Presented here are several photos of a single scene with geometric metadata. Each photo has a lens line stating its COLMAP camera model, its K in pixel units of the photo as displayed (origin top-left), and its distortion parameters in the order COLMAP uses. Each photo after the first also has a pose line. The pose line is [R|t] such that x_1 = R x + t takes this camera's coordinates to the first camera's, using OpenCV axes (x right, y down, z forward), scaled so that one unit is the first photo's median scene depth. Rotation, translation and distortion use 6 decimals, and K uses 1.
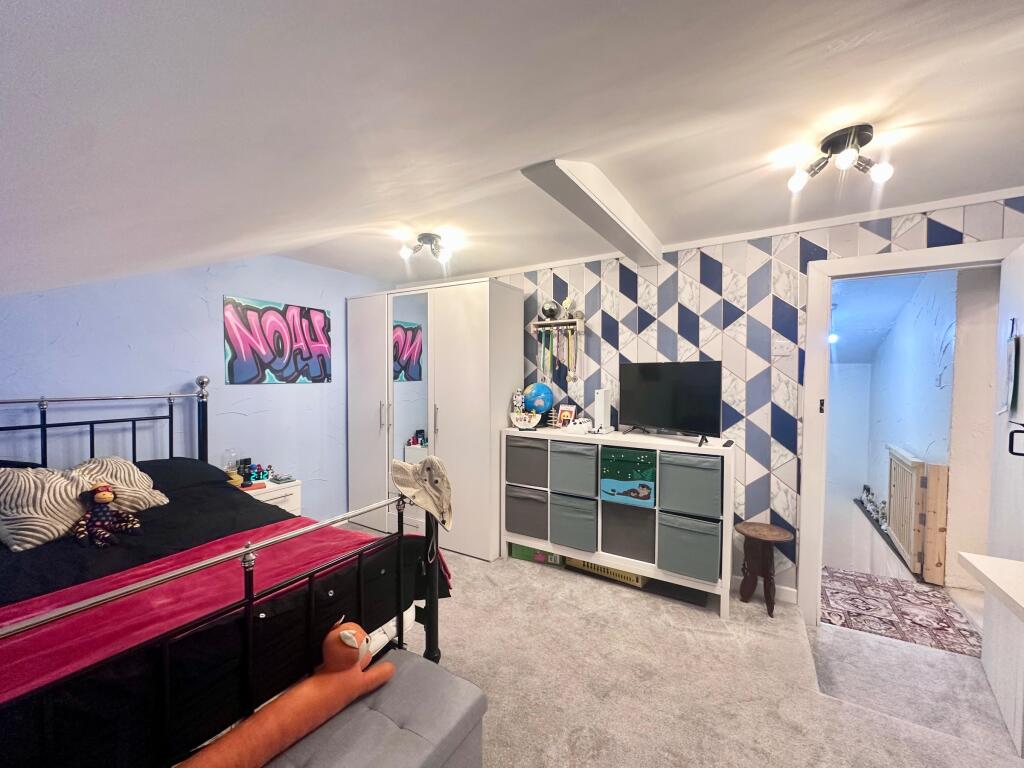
lens RADIAL K [[408.1, 0, 508.3], [0, 408.1, 382.5], [0, 0, 1]] dist [-0.005970, 0.001360]
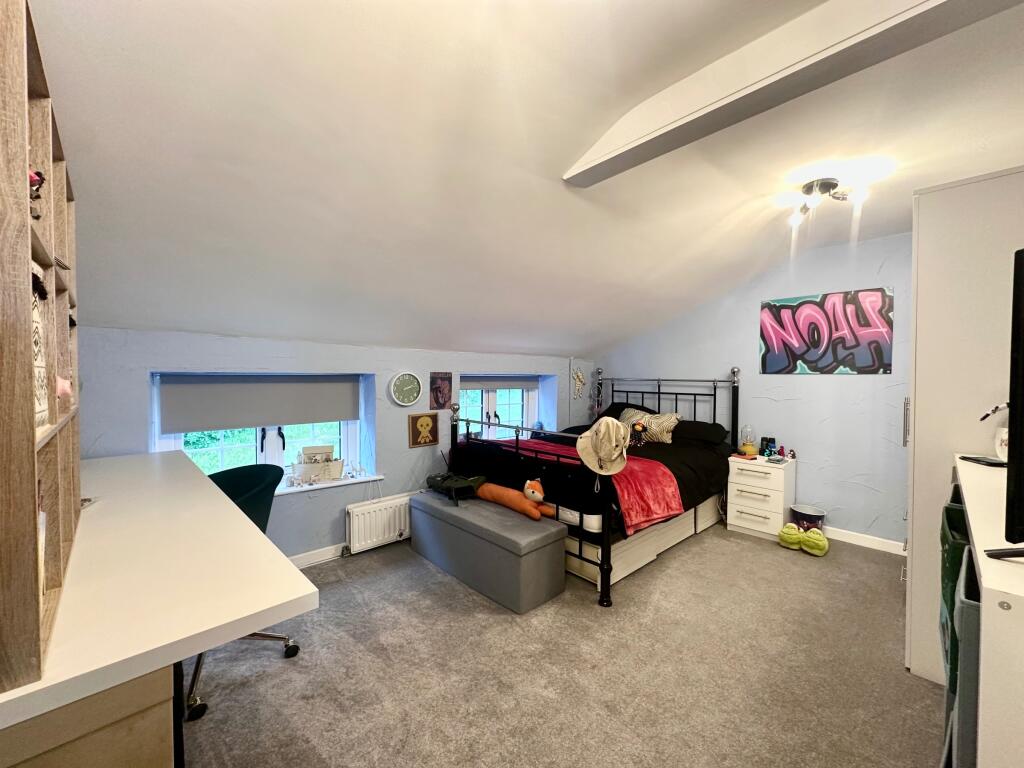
lens RADIAL K [[408.1, 0, 508.2], [0, 408.1, 383.1], [0, 0, 1]] dist [-0.005970, 0.001360]
pose [[-0.245871, 0.023045, -0.969029, 0.615908], [-0.019971, 0.999385, 0.028834, 0.011353], [0.969097, 0.026442, -0.245259, 0.509673]]
